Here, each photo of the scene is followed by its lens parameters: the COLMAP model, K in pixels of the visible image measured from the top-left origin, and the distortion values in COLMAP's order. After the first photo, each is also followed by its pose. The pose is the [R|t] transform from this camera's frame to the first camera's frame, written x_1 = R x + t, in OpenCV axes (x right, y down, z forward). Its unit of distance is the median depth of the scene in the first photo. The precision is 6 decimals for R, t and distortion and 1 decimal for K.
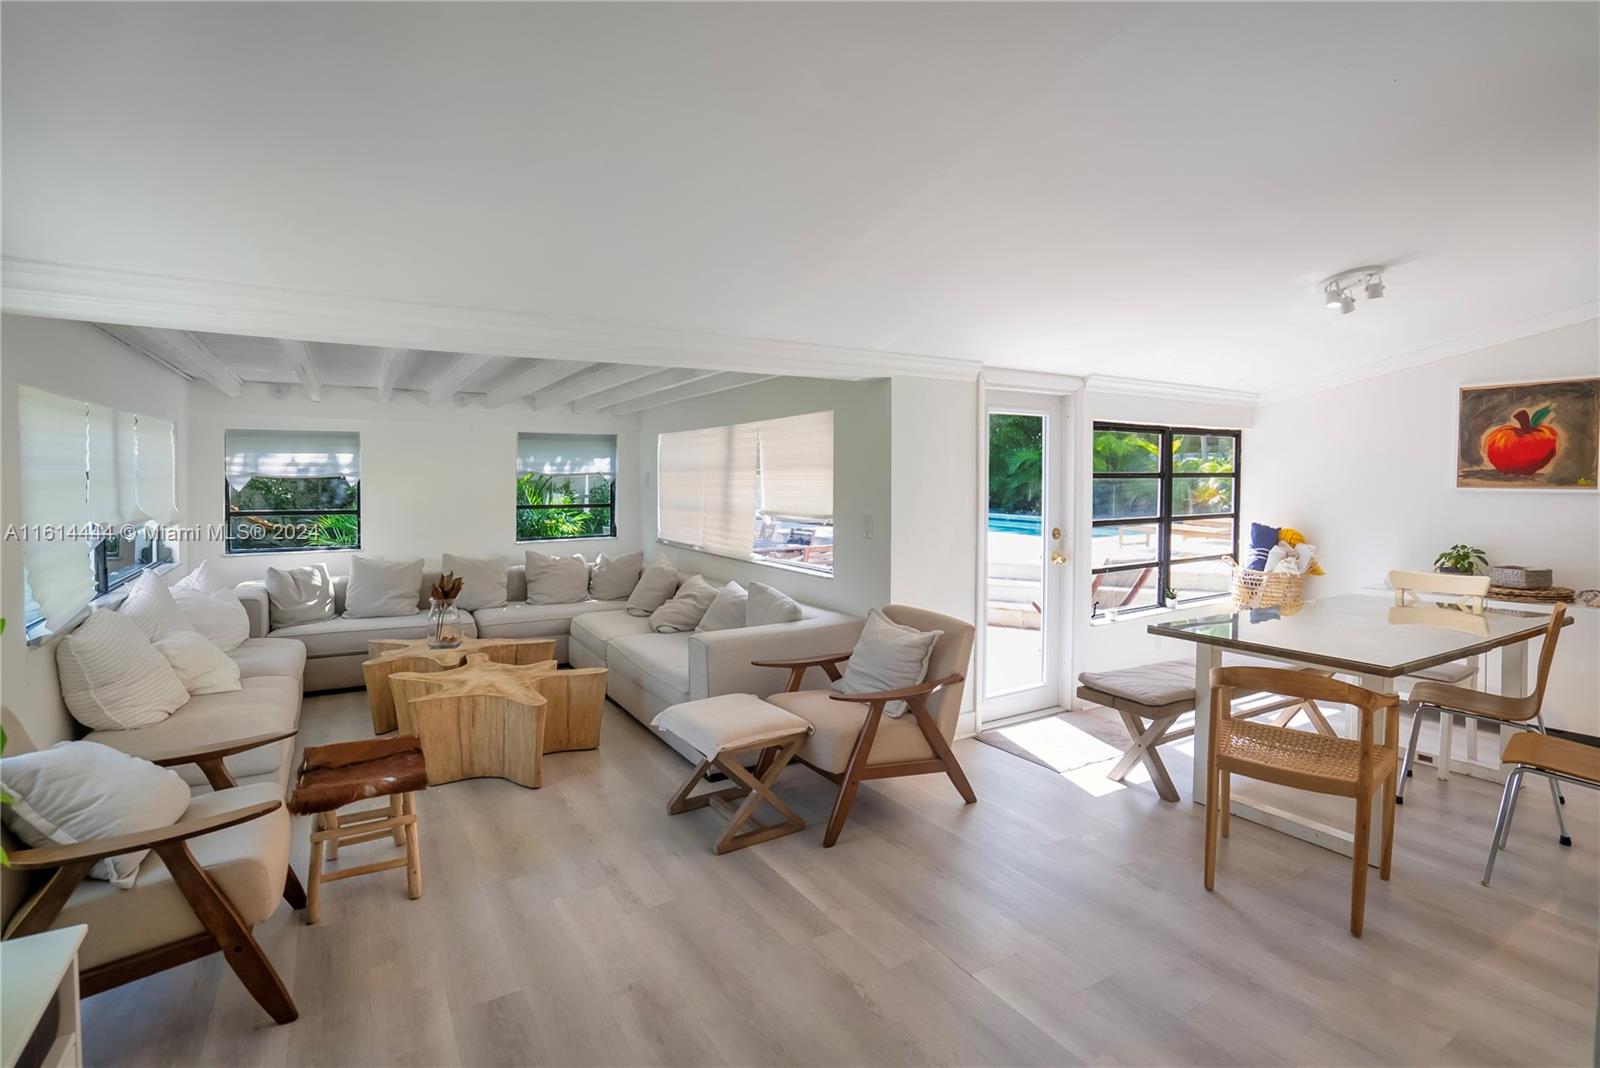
lens RADIAL K [[773.4, 0, 800.0], [0, 773.4, 534.0], [0, 0, 1]] dist [-0.002462, 0.000058]
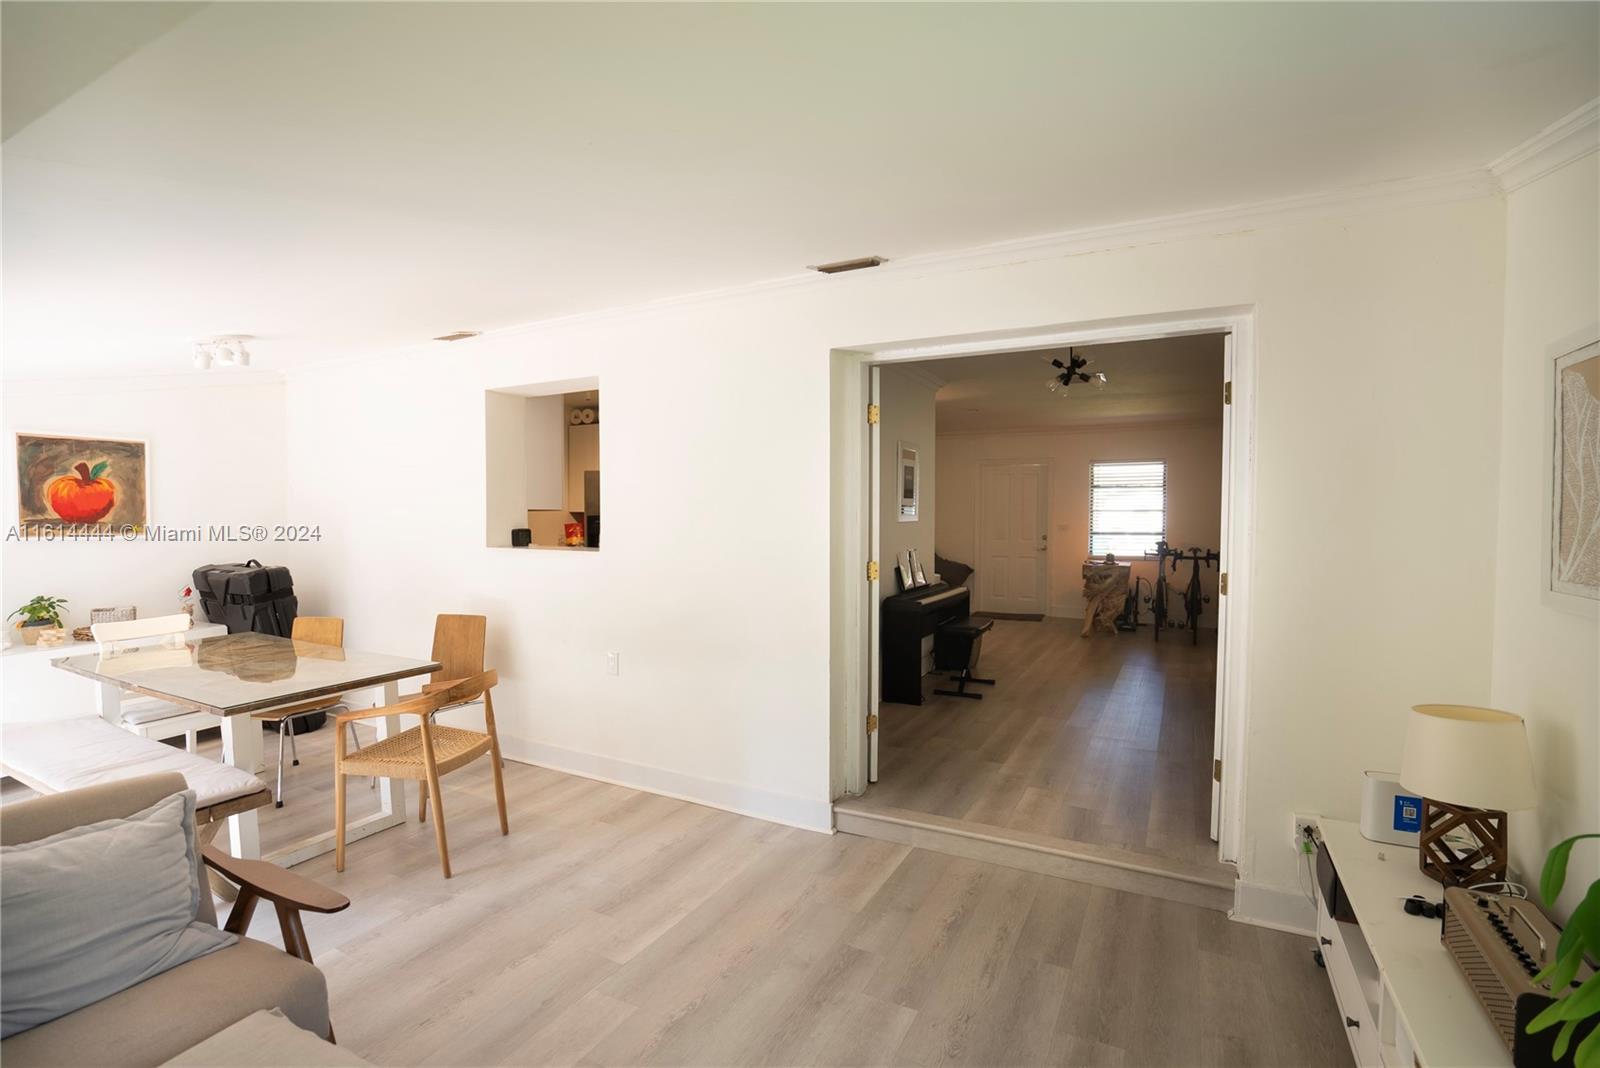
lens RADIAL K [[756.0, 0, 806.4], [0, 756.0, 530.1], [0, 0, 1]] dist [-0.000831, 0.001608]
pose [[-0.529692, -0.013811, 0.848078, -0.465496], [0.072981, 0.995417, 0.061793, -0.059717], [-0.845045, 0.094625, -0.526256, 0.711158]]
